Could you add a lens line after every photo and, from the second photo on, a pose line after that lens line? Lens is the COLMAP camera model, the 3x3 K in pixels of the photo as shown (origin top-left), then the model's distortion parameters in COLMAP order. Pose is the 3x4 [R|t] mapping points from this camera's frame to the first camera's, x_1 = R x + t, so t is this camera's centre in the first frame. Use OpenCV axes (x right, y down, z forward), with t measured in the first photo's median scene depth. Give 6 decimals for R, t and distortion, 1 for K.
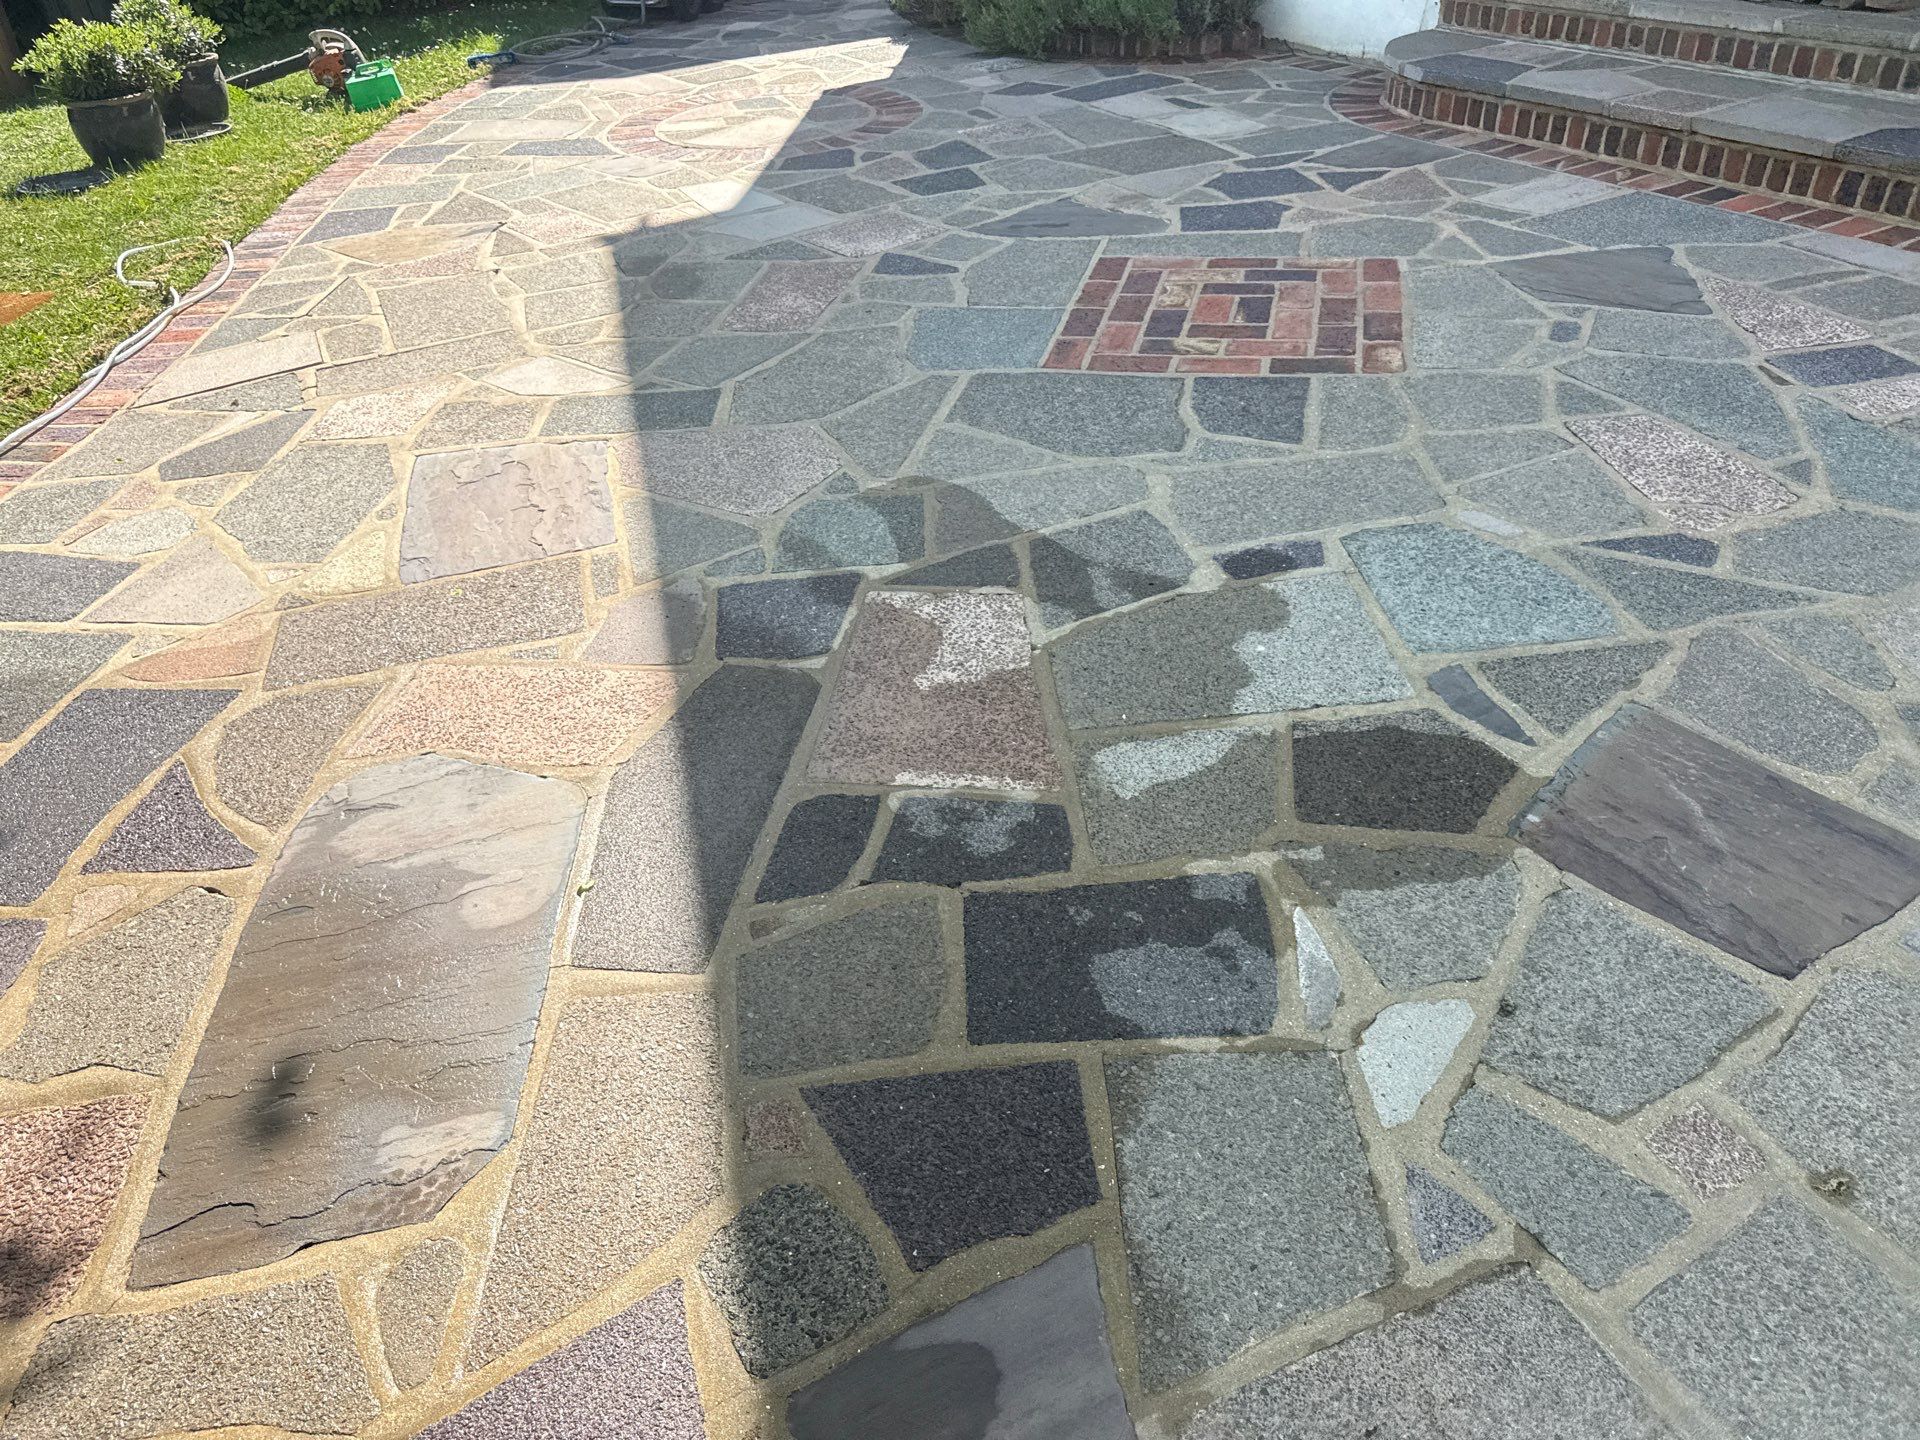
lens RADIAL K [[1374.4, 0, 957.8], [0, 1374.4, 714.4], [0, 0, 1]] dist [0.026482, -0.031628]
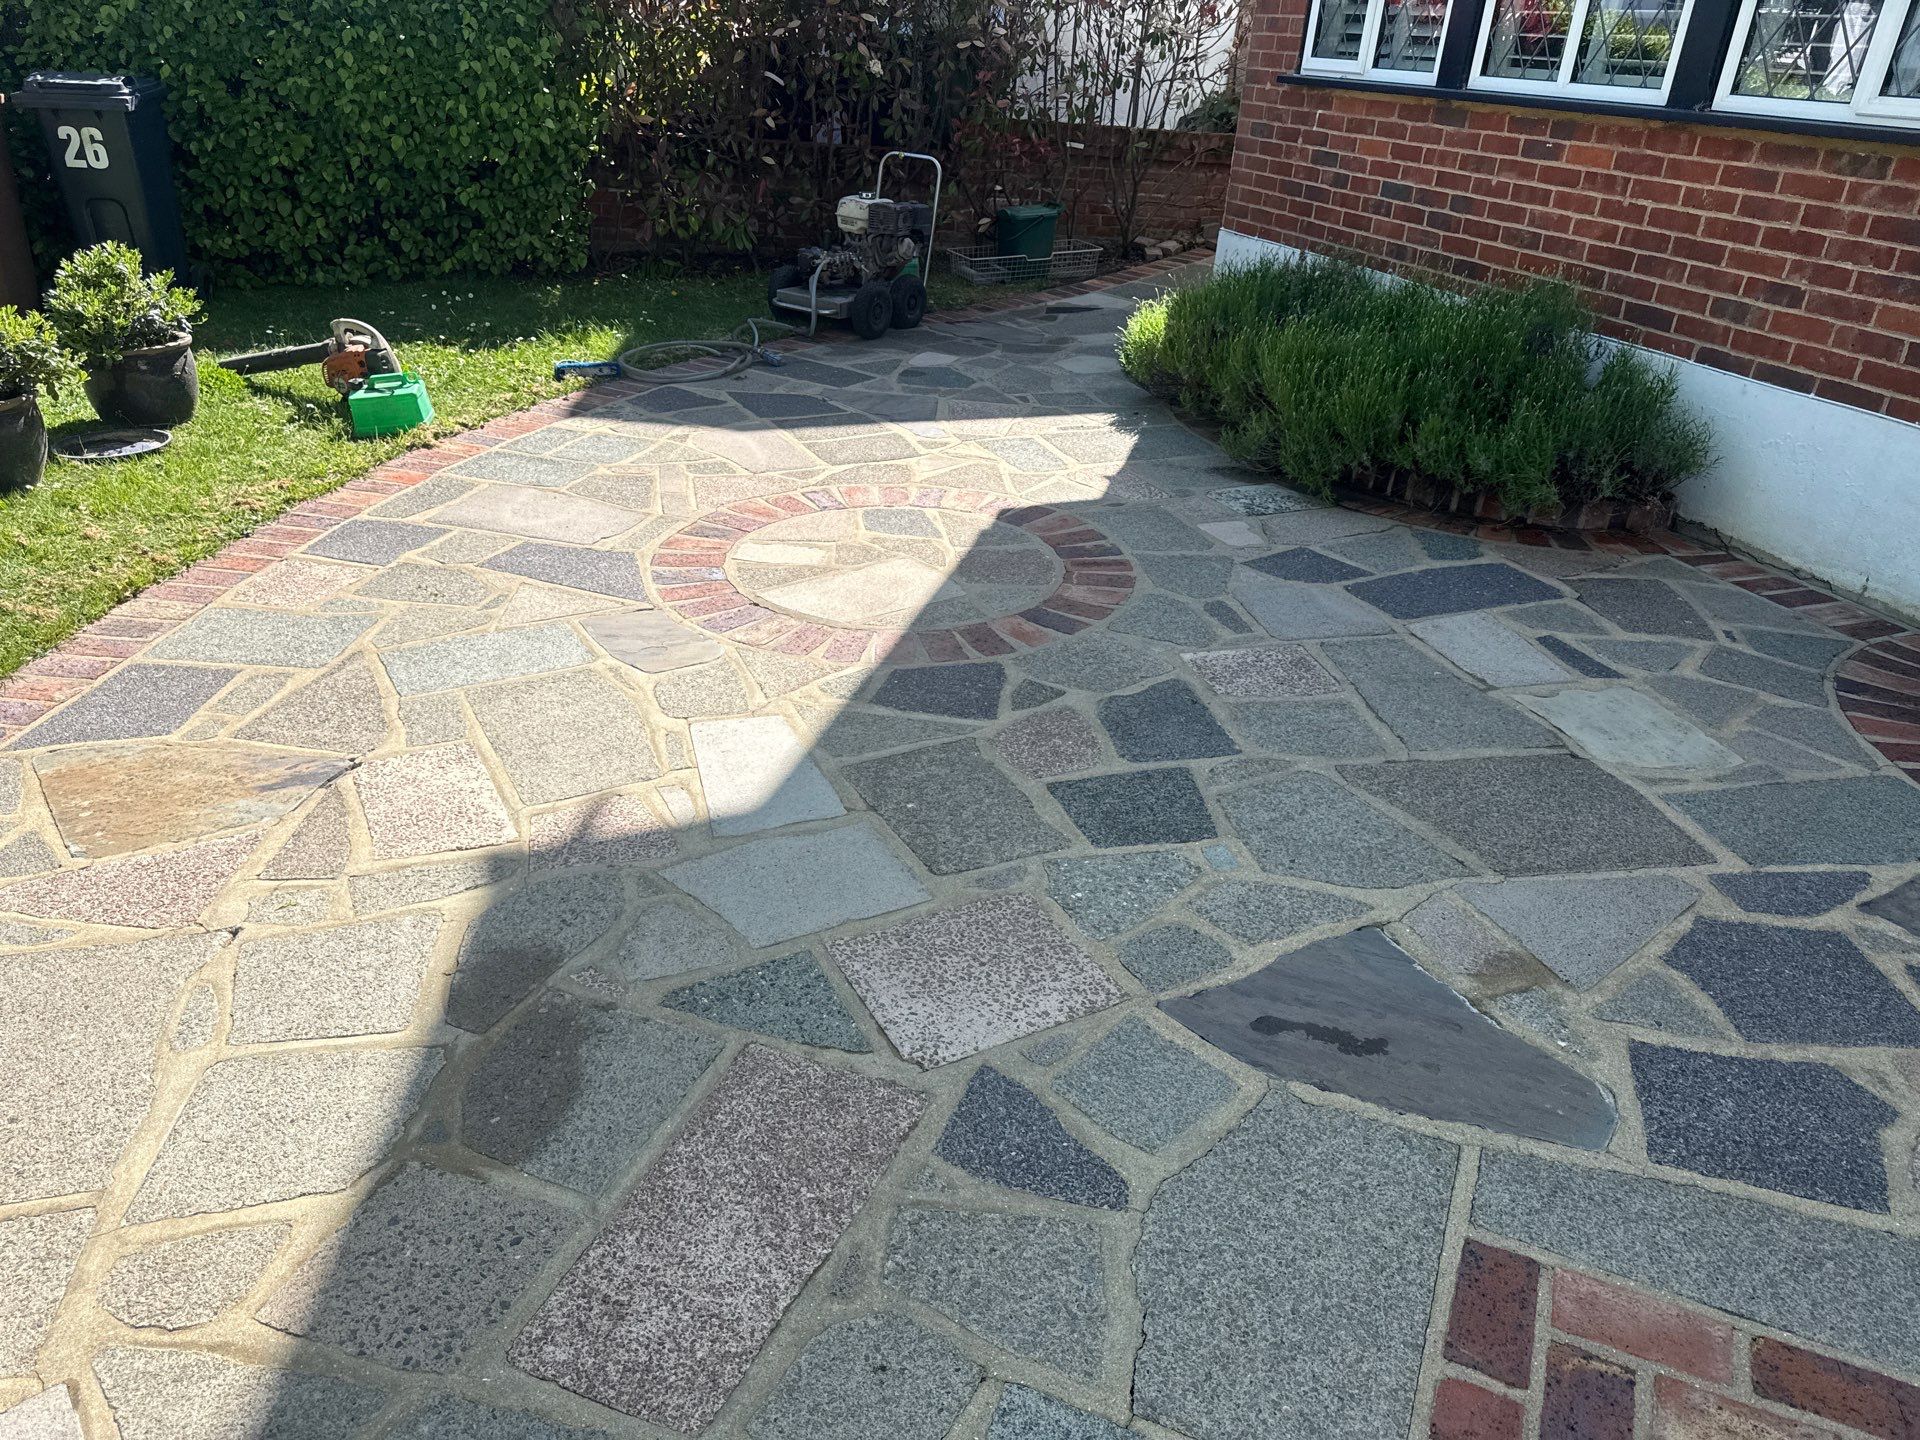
lens RADIAL K [[1332.0, 0, 959.9], [0, 1332.0, 726.2], [0, 0, 1]] dist [0.102789, -0.139521]
pose [[0.977643, 0.169509, -0.124426, -0.017960], [-0.183931, 0.976147, -0.115356, -0.312147], [0.101905, 0.135662, 0.985500, 0.421230]]
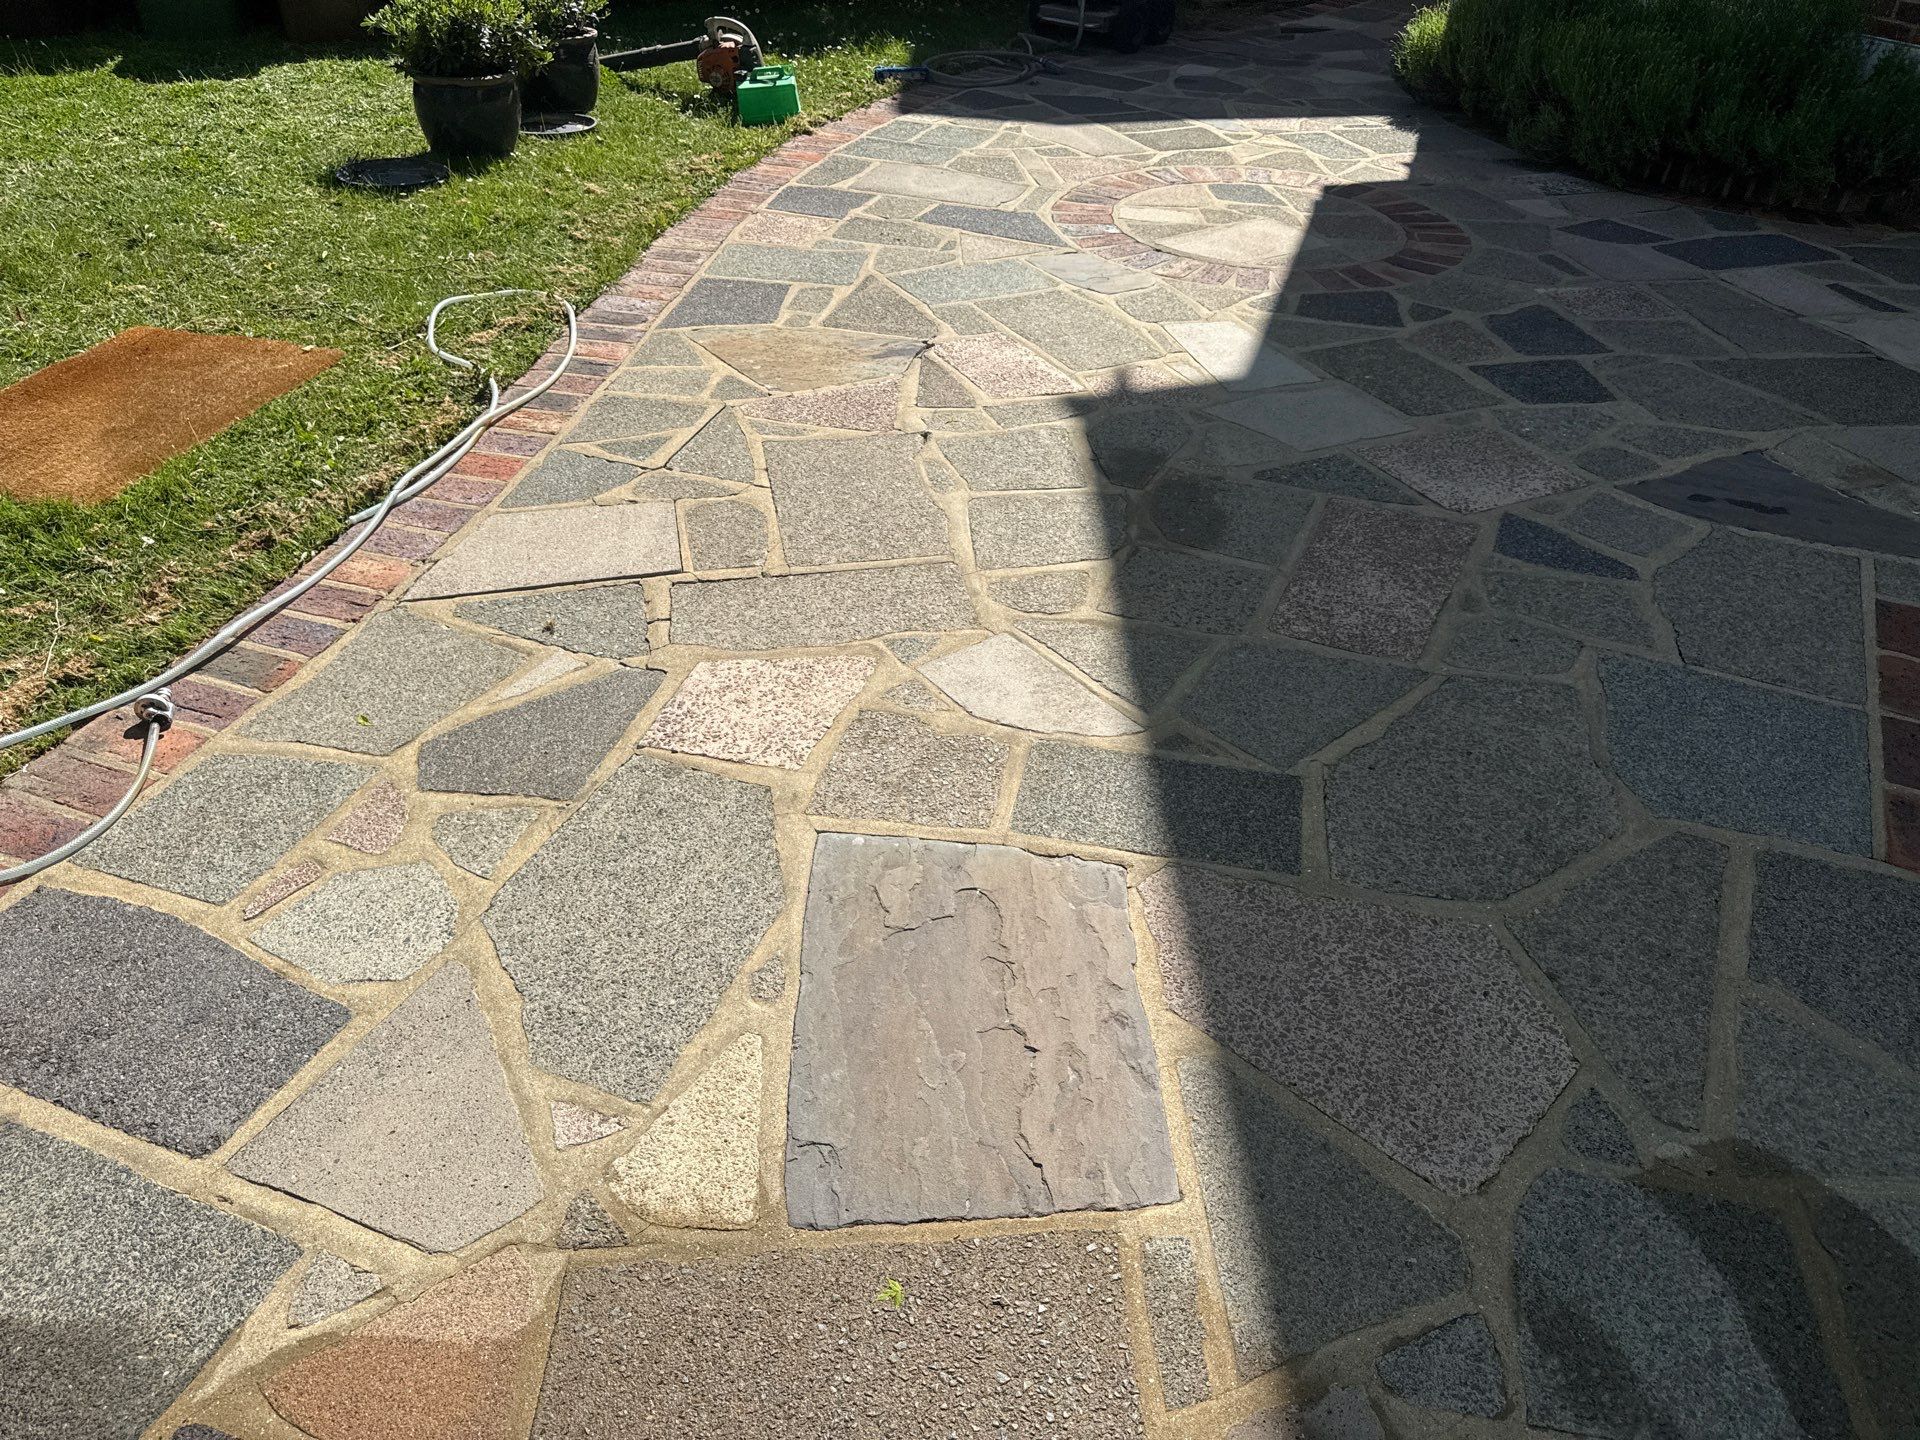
lens RADIAL K [[1374.4, 0, 957.8], [0, 1374.4, 714.4], [0, 0, 1]] dist [0.026482, -0.031628]
pose [[0.970616, 0.203714, -0.128085, -0.160203], [-0.203288, 0.978980, 0.016529, -0.157255], [0.128760, 0.009995, 0.991625, 0.248106]]
